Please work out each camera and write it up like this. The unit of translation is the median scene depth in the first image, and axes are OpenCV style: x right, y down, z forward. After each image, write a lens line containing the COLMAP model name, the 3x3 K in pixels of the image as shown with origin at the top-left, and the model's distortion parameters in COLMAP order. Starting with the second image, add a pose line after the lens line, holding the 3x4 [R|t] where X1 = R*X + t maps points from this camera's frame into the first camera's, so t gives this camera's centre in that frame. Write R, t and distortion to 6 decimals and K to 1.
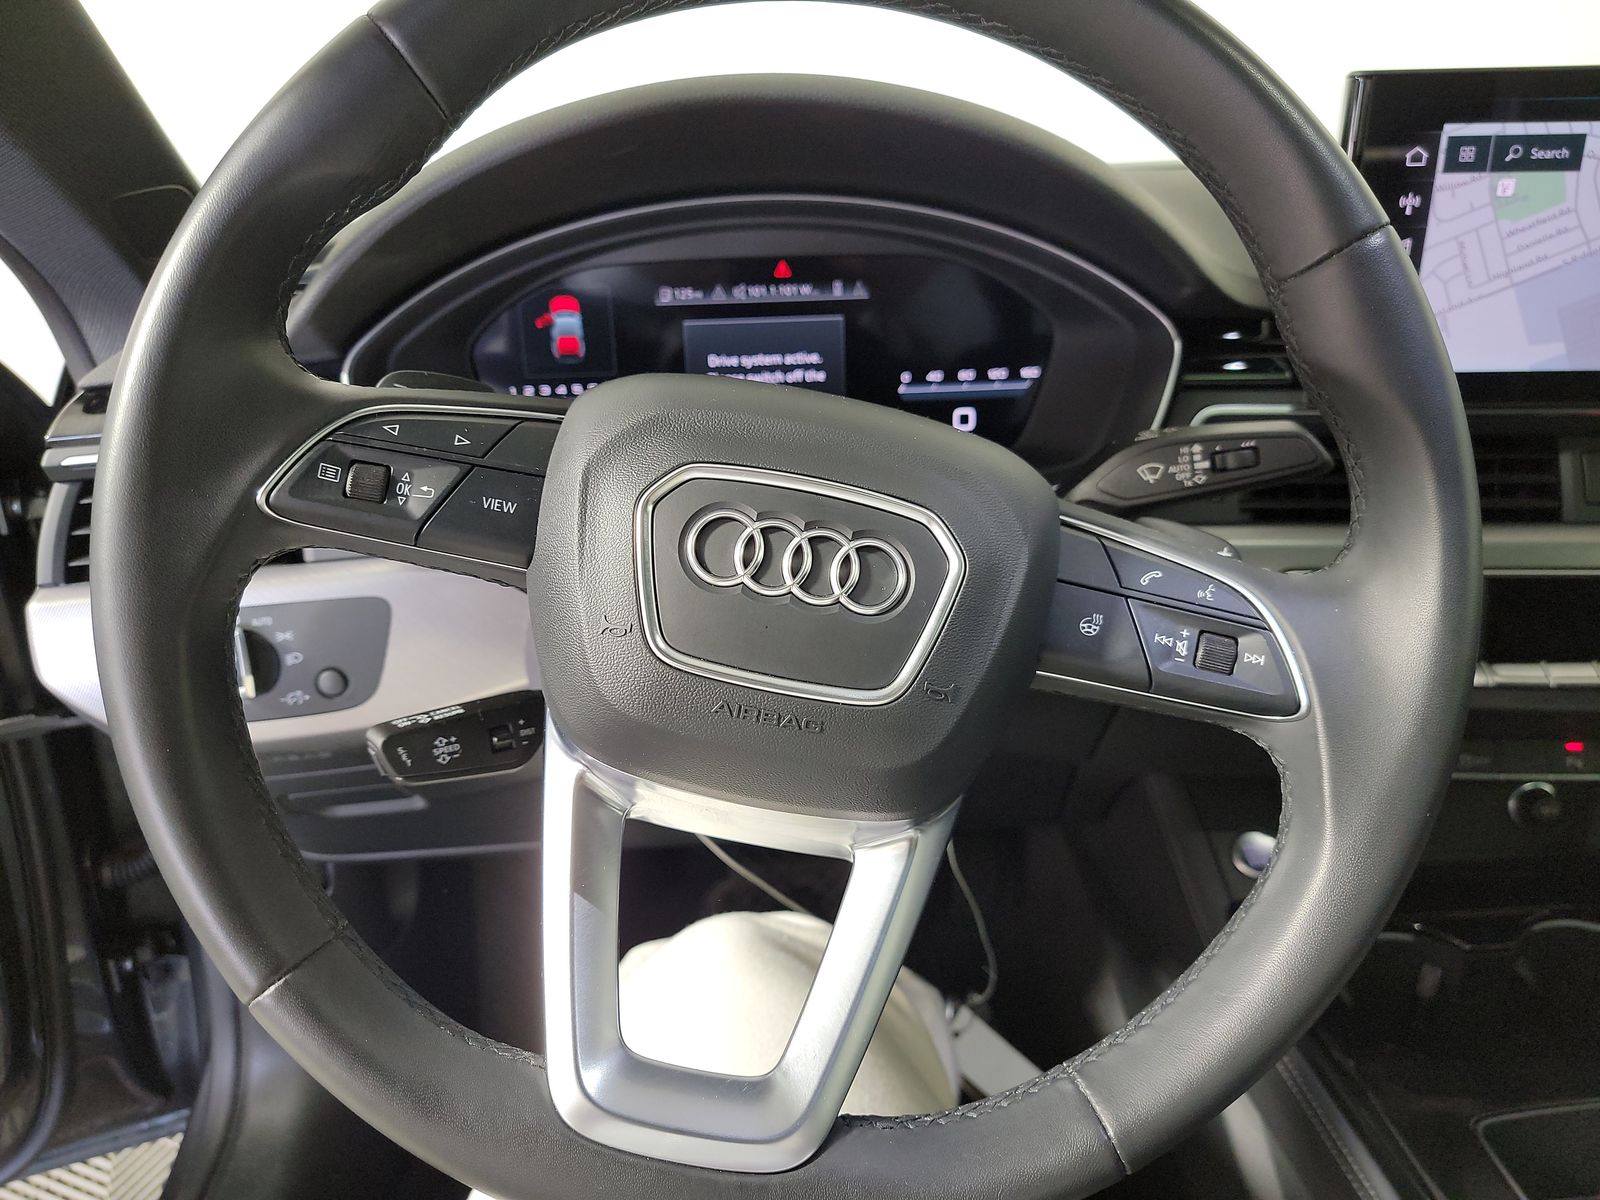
lens RADIAL K [[1123.0, 0, 801.4], [0, 1123.0, 594.6], [0, 0, 1]] dist [-0.016304, -0.010412]
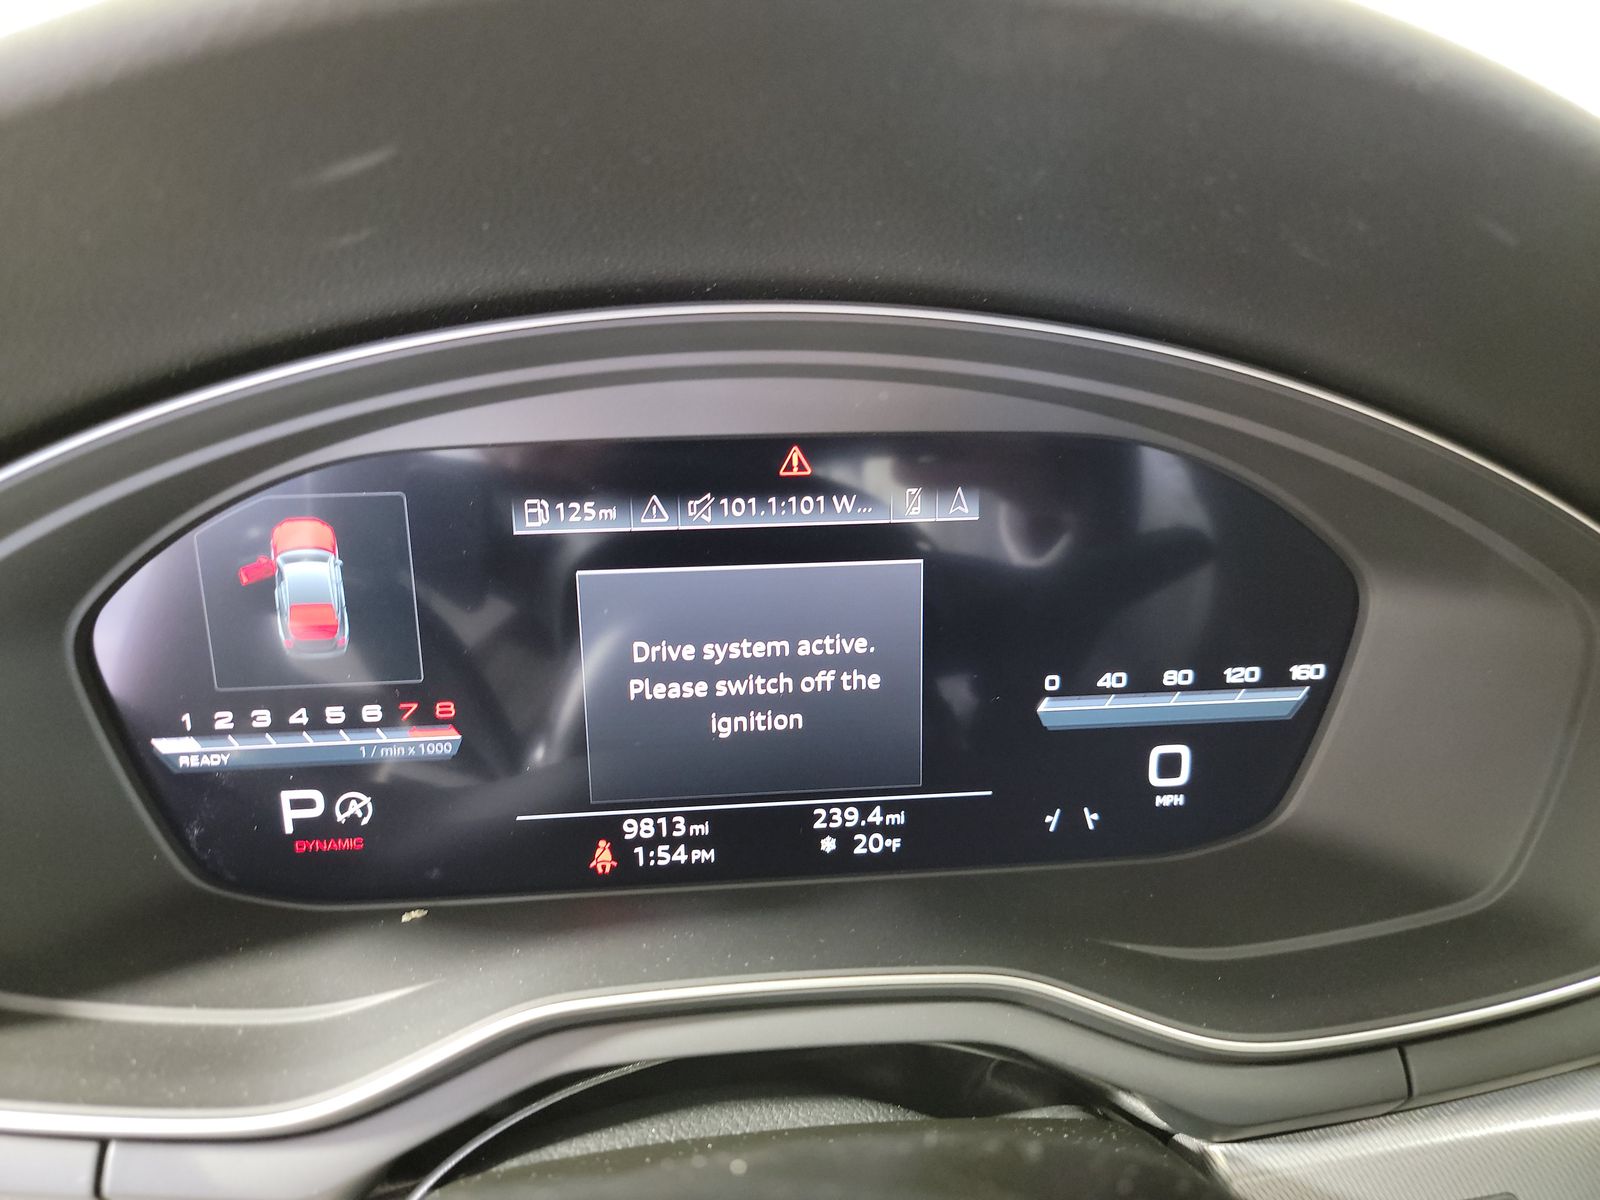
lens RADIAL K [[1123.0, 0, 794.3], [0, 1123.0, 595.0], [0, 0, 1]] dist [-0.016304, -0.010412]
pose [[0.977556, -0.009127, 0.210480, -0.135453], [0.049578, 0.980970, -0.187724, -0.166294], [-0.204761, 0.193945, 0.959405, 0.630562]]
